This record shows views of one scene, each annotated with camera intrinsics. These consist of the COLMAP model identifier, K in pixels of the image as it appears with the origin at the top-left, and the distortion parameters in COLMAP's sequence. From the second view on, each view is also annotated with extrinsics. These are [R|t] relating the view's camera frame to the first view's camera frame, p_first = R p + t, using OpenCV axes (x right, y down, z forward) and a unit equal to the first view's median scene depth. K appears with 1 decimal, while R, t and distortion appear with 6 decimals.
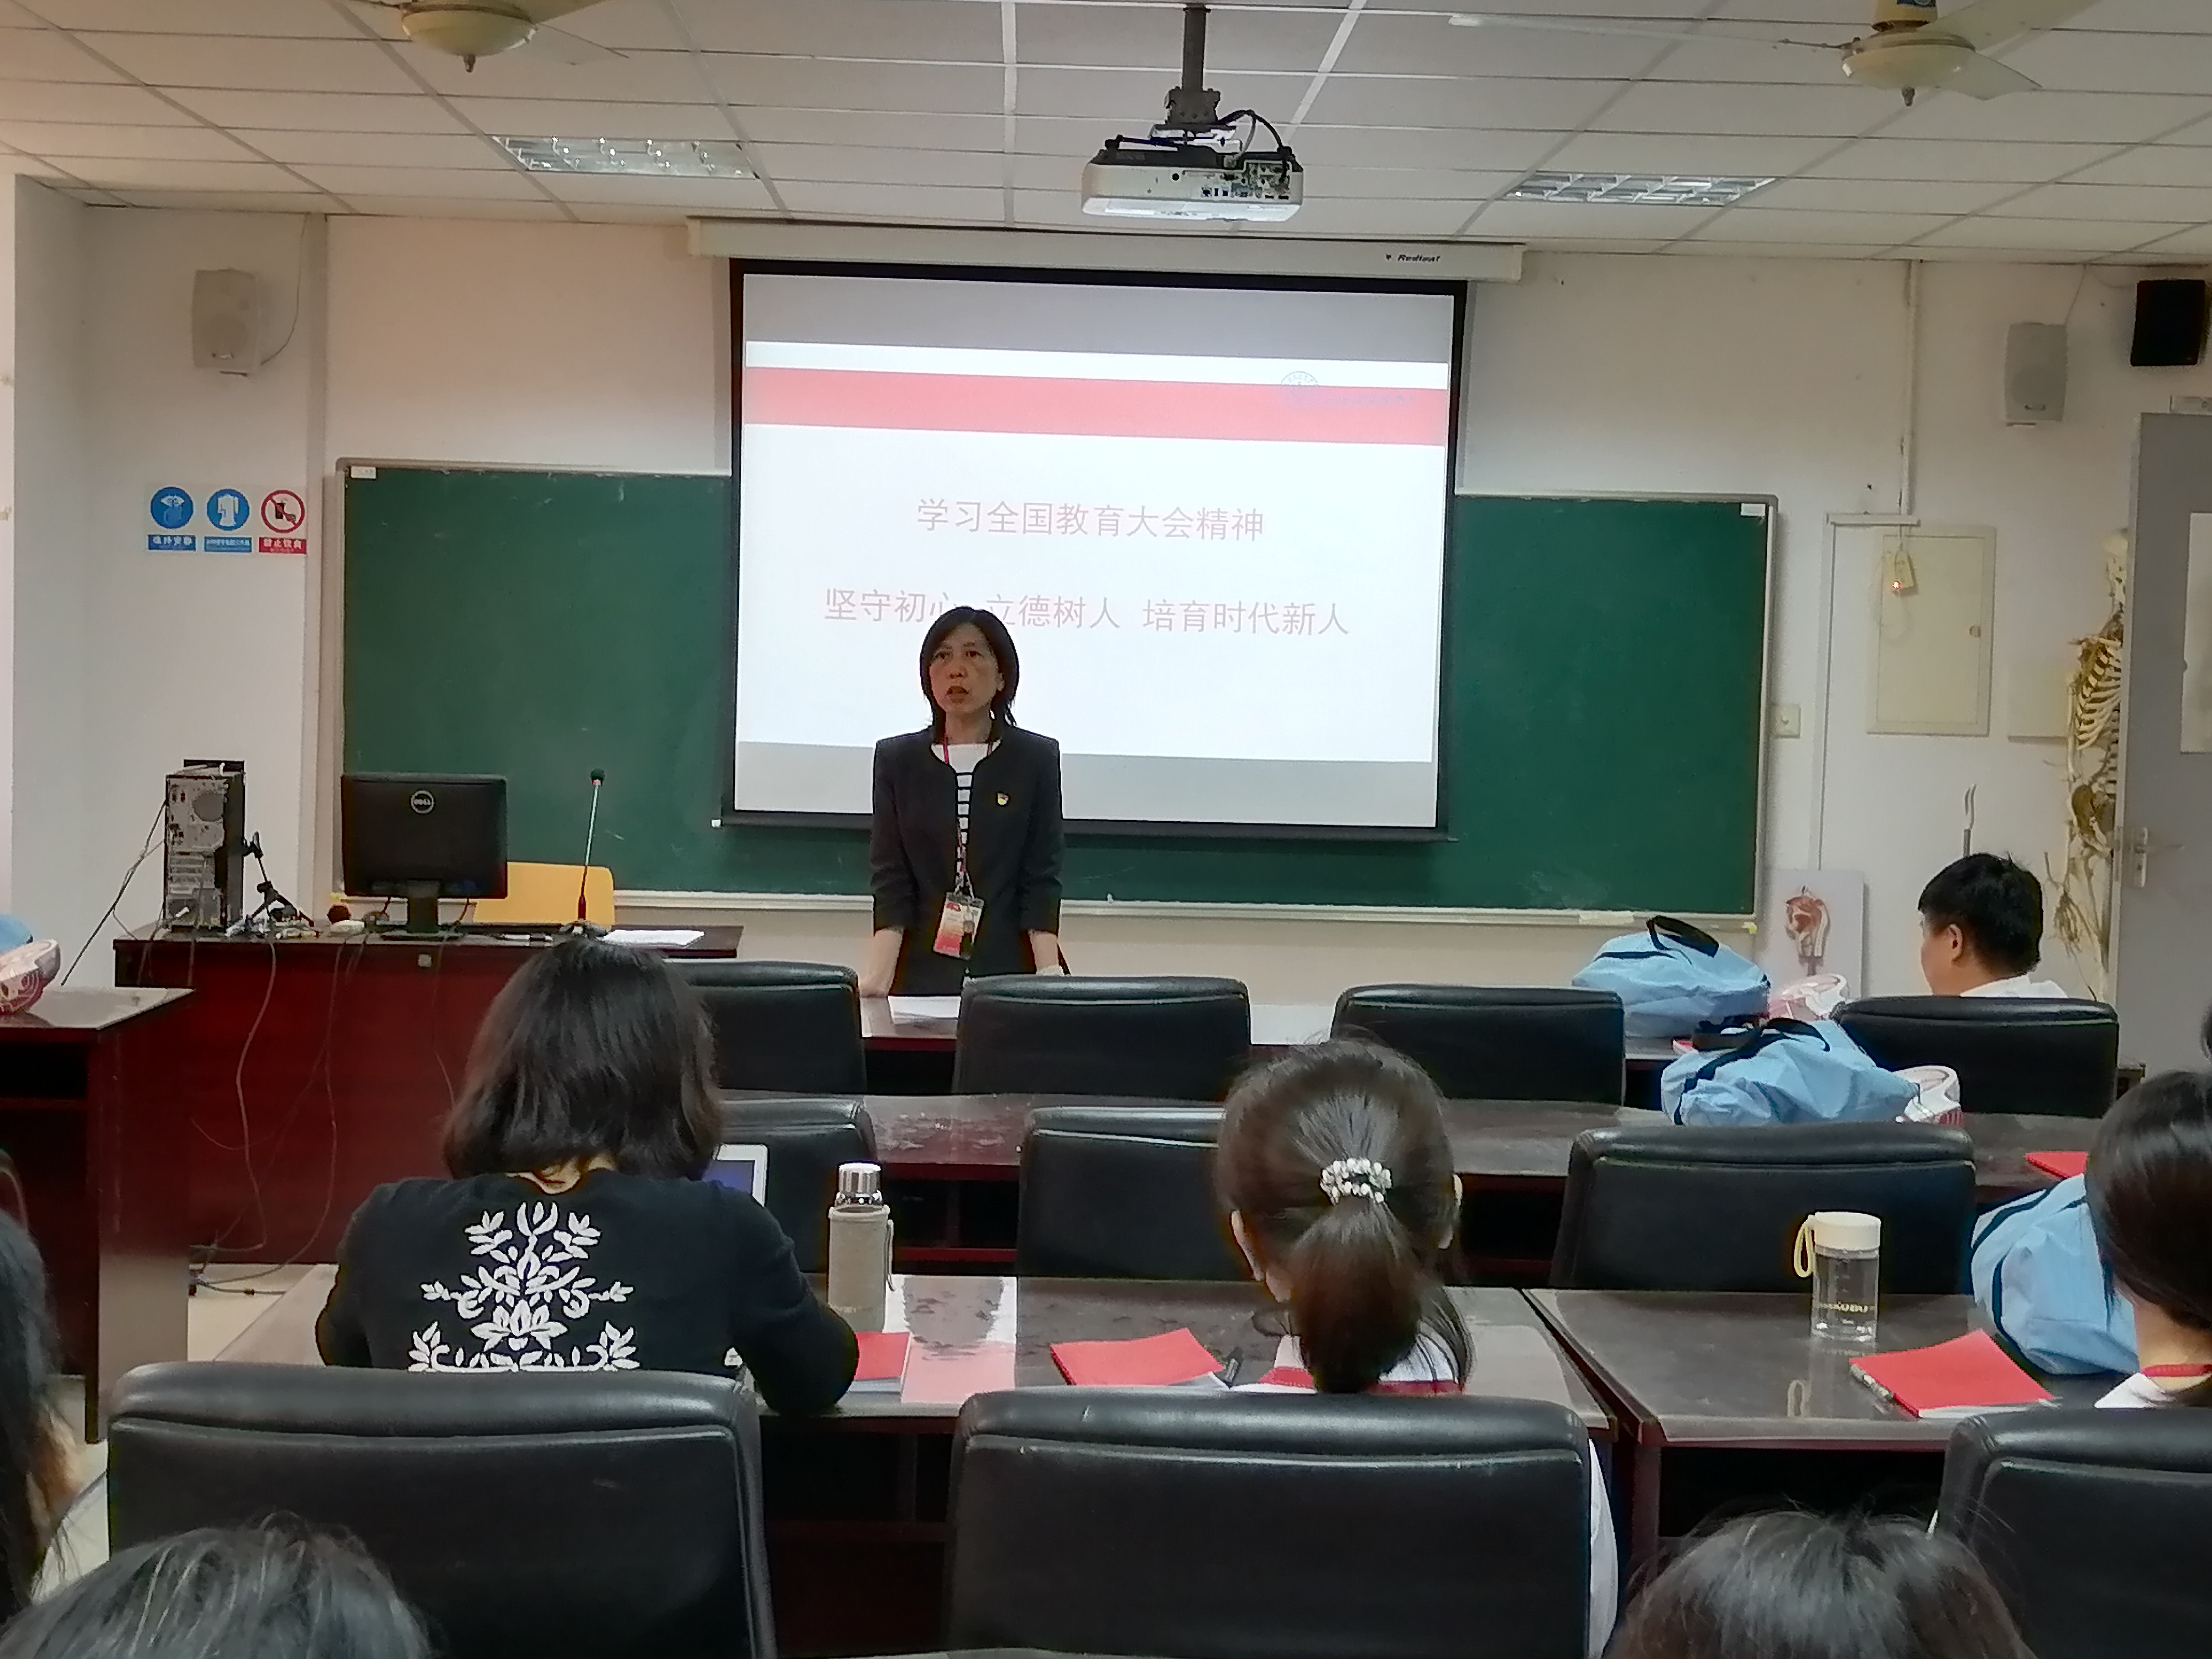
lens RADIAL K [[3005.3, 0, 1112.3], [0, 3005.3, 820.8], [0, 0, 1]] dist [0.033521, 0.000000]
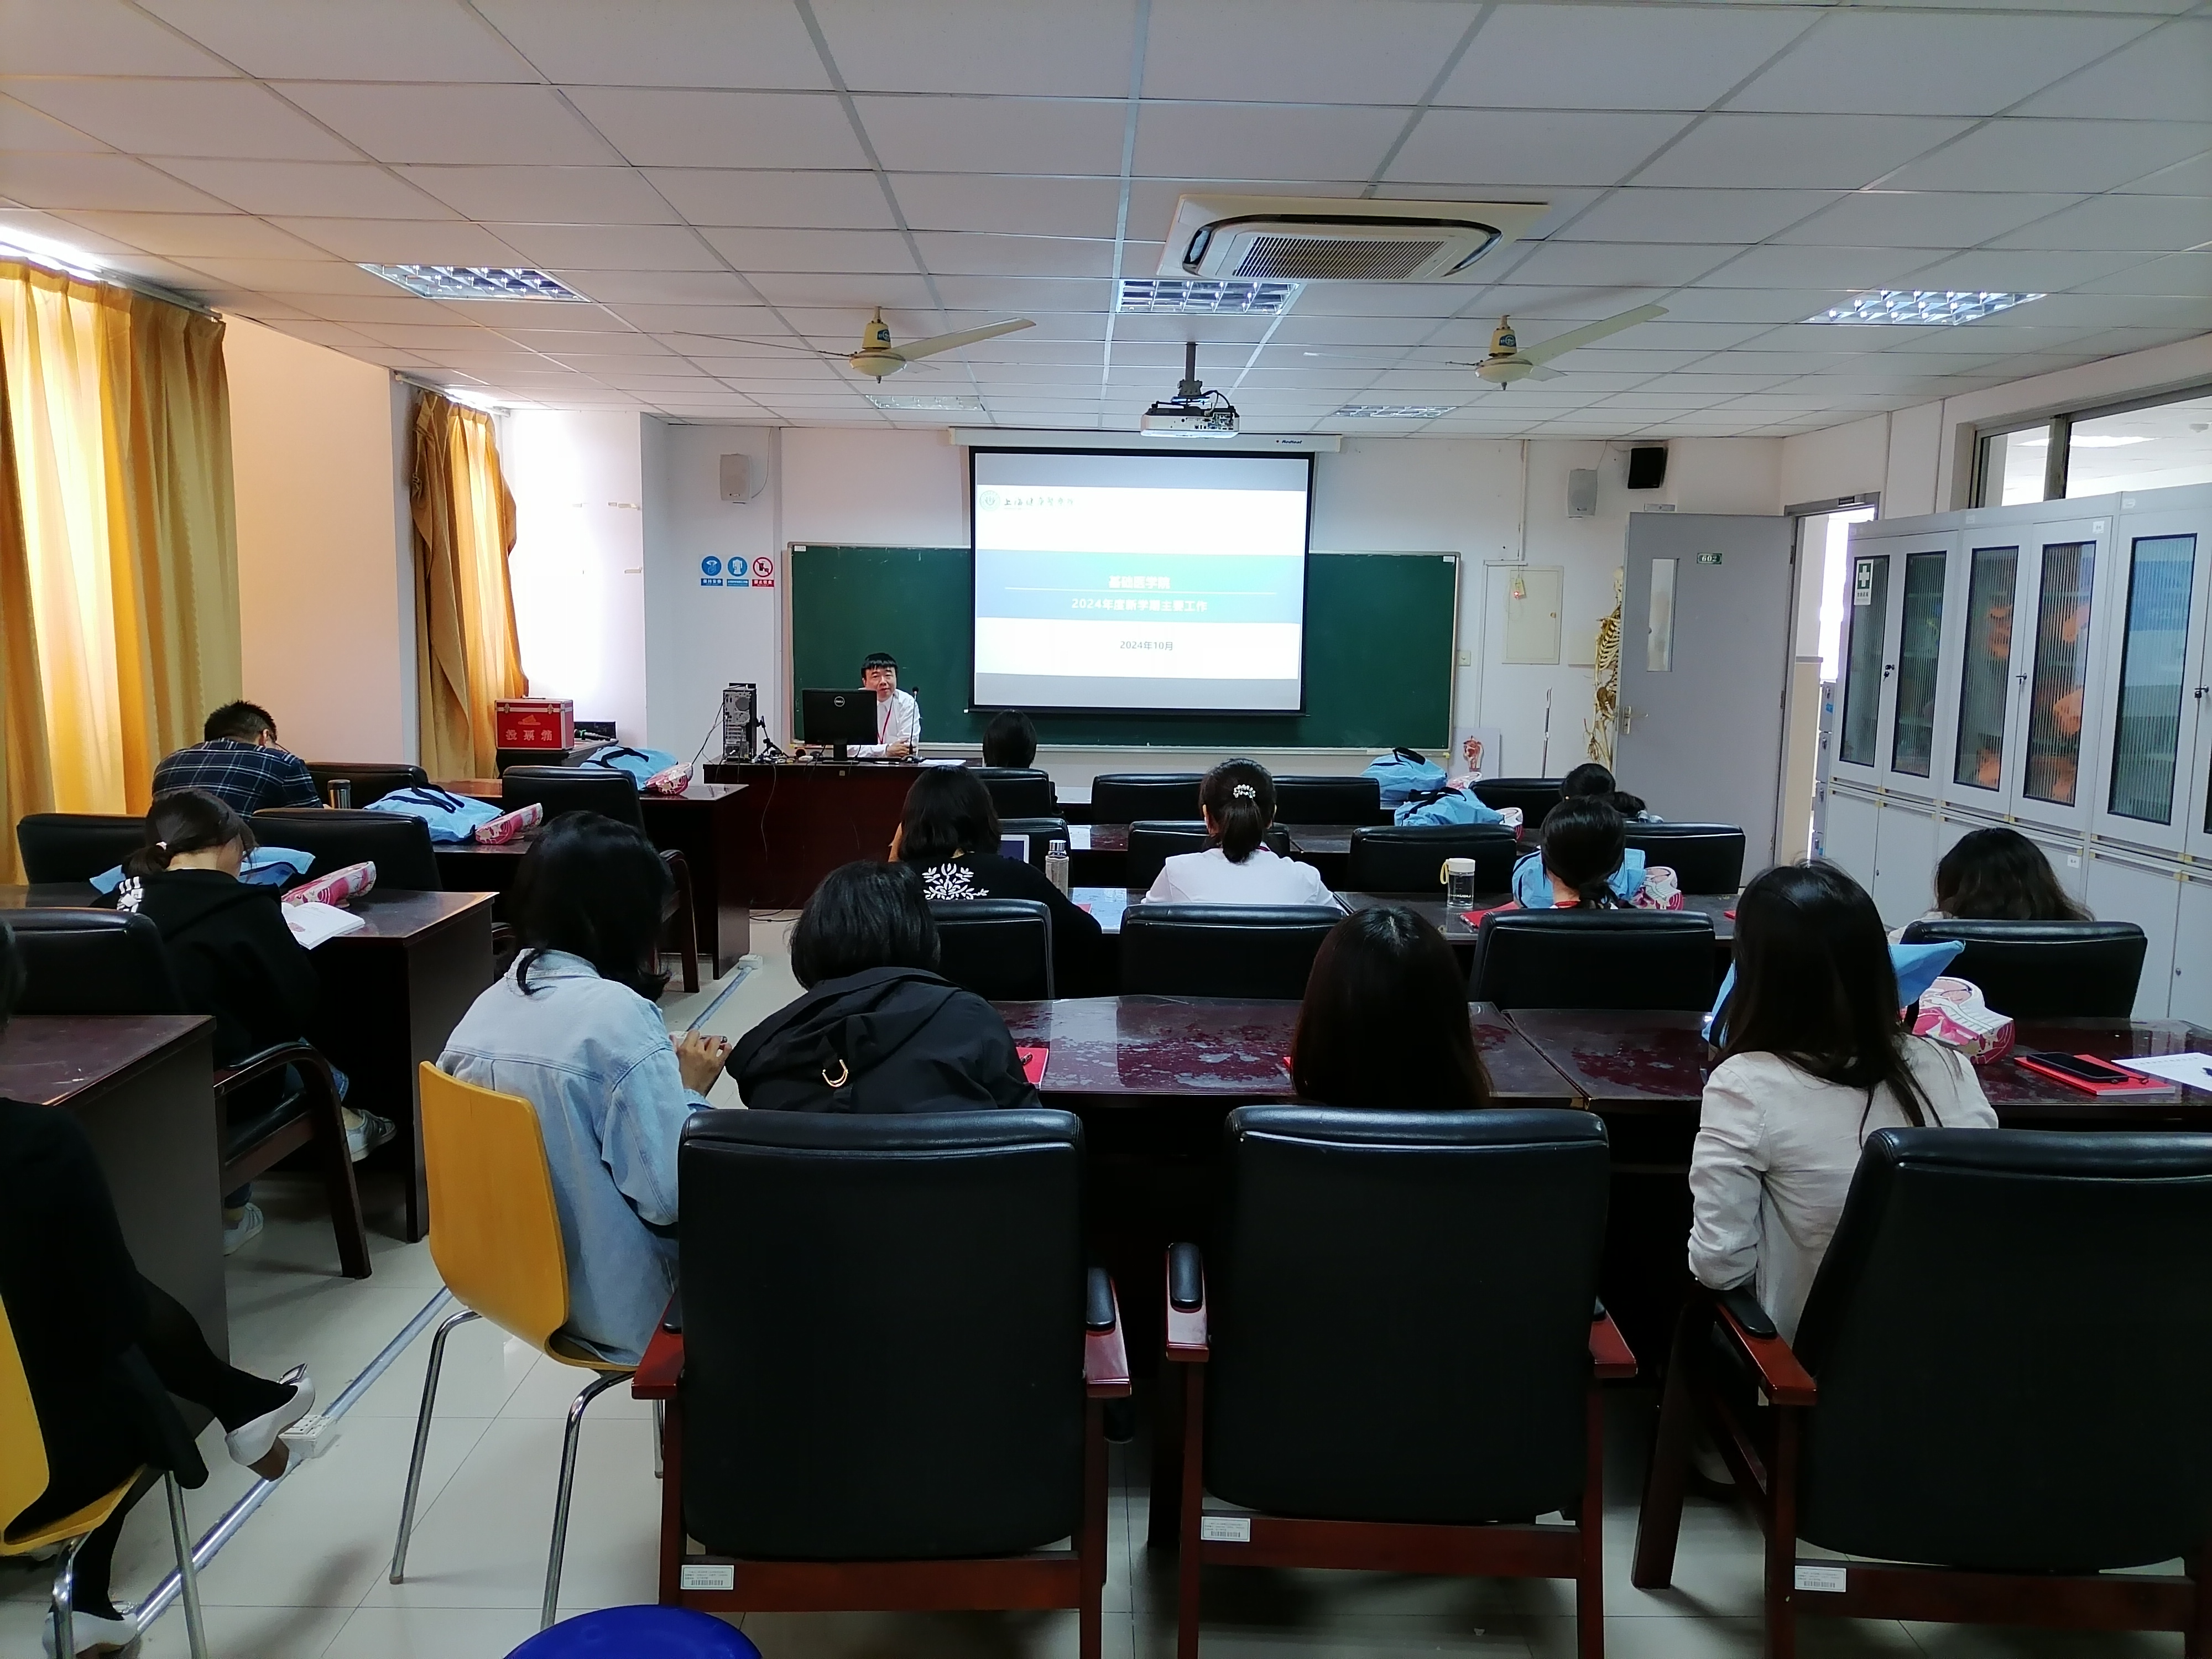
lens RADIAL K [[1545.6, 0, 1112.2], [0, 1545.6, 816.4], [0, 0, 1]] dist [0.029199, -0.039699]
pose [[0.999849, -0.007831, -0.015535, -0.010346], [0.008860, 0.997694, 0.067299, 0.002635], [0.014972, -0.067426, 0.997612, -0.113222]]
